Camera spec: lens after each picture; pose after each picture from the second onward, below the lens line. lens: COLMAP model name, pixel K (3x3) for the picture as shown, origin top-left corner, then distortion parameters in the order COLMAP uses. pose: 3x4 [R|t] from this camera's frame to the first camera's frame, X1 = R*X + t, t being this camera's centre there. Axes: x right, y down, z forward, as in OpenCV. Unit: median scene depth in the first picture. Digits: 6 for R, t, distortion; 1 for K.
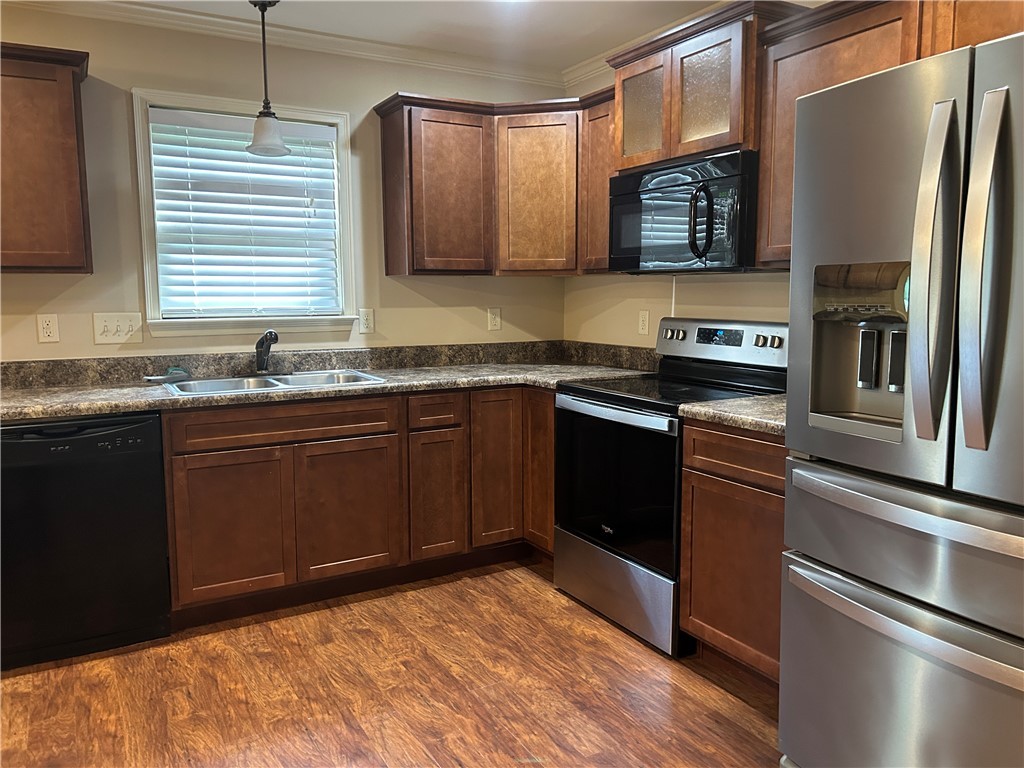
lens RADIAL K [[757.7, 0, 515.1], [0, 757.7, 375.0], [0, 0, 1]] dist [0.033663, -0.037586]
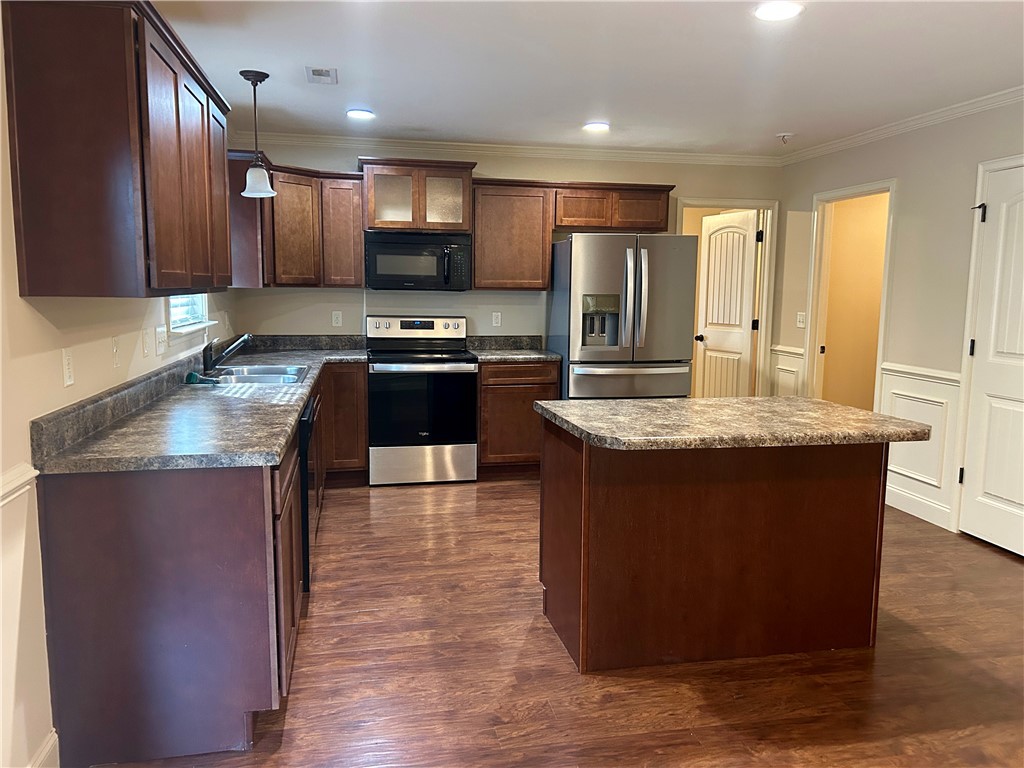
lens RADIAL K [[757.7, 0, 514.5], [0, 757.7, 386.6], [0, 0, 1]] dist [0.033663, -0.037586]
pose [[0.320891, -0.117793, 0.939763, -1.560436], [0.089449, 0.991570, 0.093743, -0.059776], [-0.942883, 0.053979, 0.328723, 0.208683]]
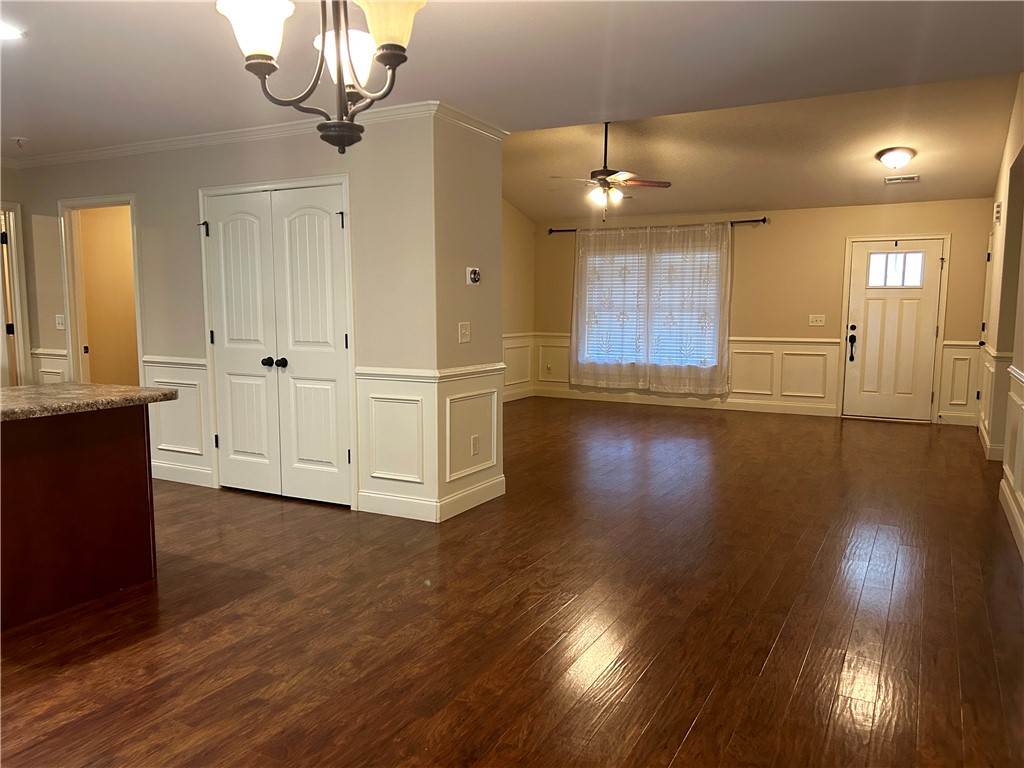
lens RADIAL K [[757.7, 0, 509.2], [0, 757.7, 391.5], [0, 0, 1]] dist [0.033663, -0.037586]
pose [[-0.531370, -0.093038, 0.842015, -2.186500], [0.087581, 0.982591, 0.163841, 0.025999], [-0.842600, 0.160805, -0.513972, 0.222087]]
